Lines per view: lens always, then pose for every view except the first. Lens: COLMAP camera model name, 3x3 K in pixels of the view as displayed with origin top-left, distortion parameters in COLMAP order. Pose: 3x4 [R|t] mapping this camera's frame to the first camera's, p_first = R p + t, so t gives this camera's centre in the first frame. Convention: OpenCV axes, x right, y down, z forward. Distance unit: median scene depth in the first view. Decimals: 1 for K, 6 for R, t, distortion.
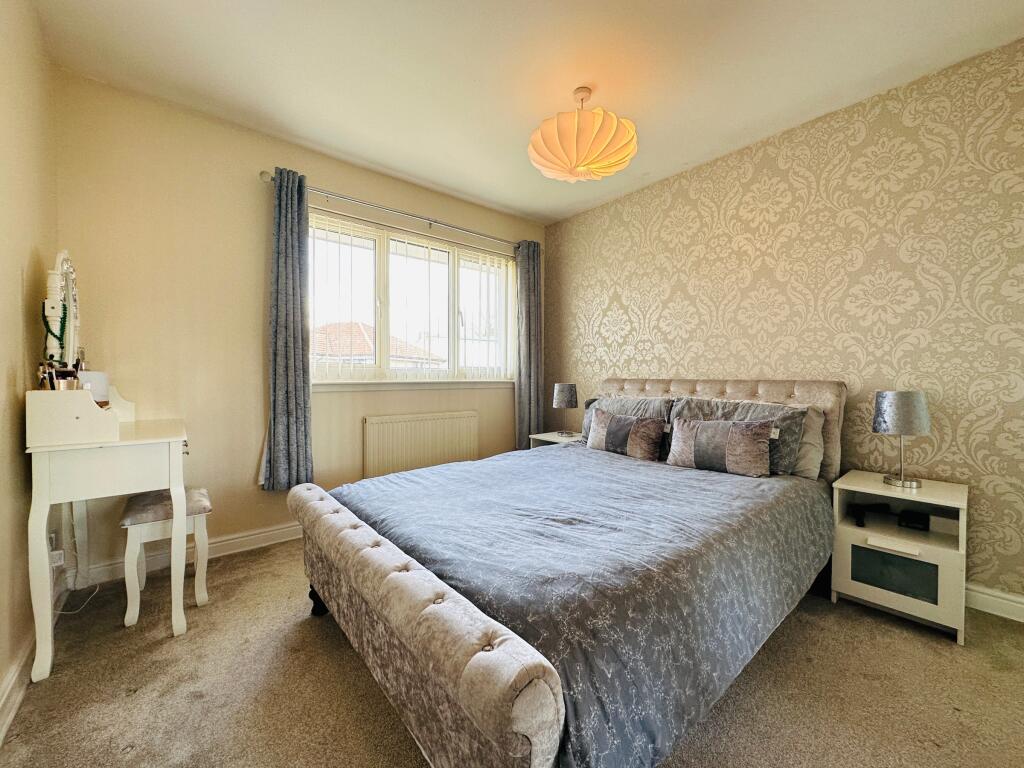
lens RADIAL K [[409.6, 0, 509.5], [0, 409.6, 380.8], [0, 0, 1]] dist [-0.003646, 0.000775]
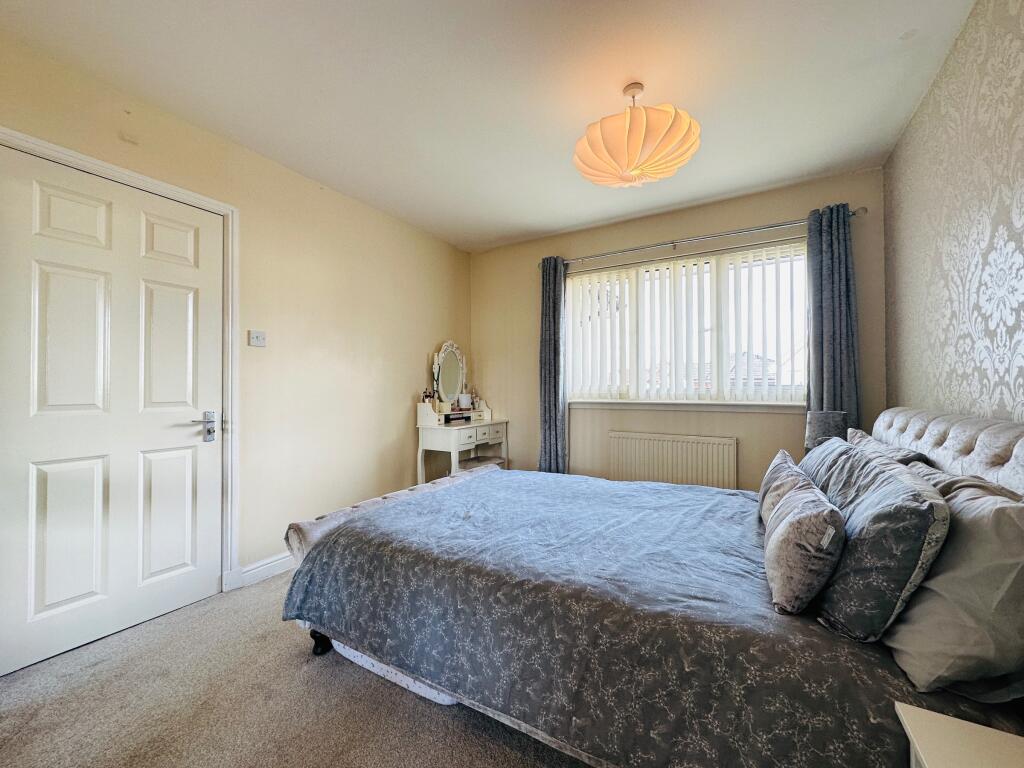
lens RADIAL K [[409.6, 0, 518.8], [0, 409.6, 384.7], [0, 0, 1]] dist [-0.003646, 0.000775]
pose [[0.332620, -0.011349, -0.942993, 0.714108], [-0.010793, 0.999816, -0.015840, -0.026709], [0.942999, 0.015447, 0.332436, 0.363998]]
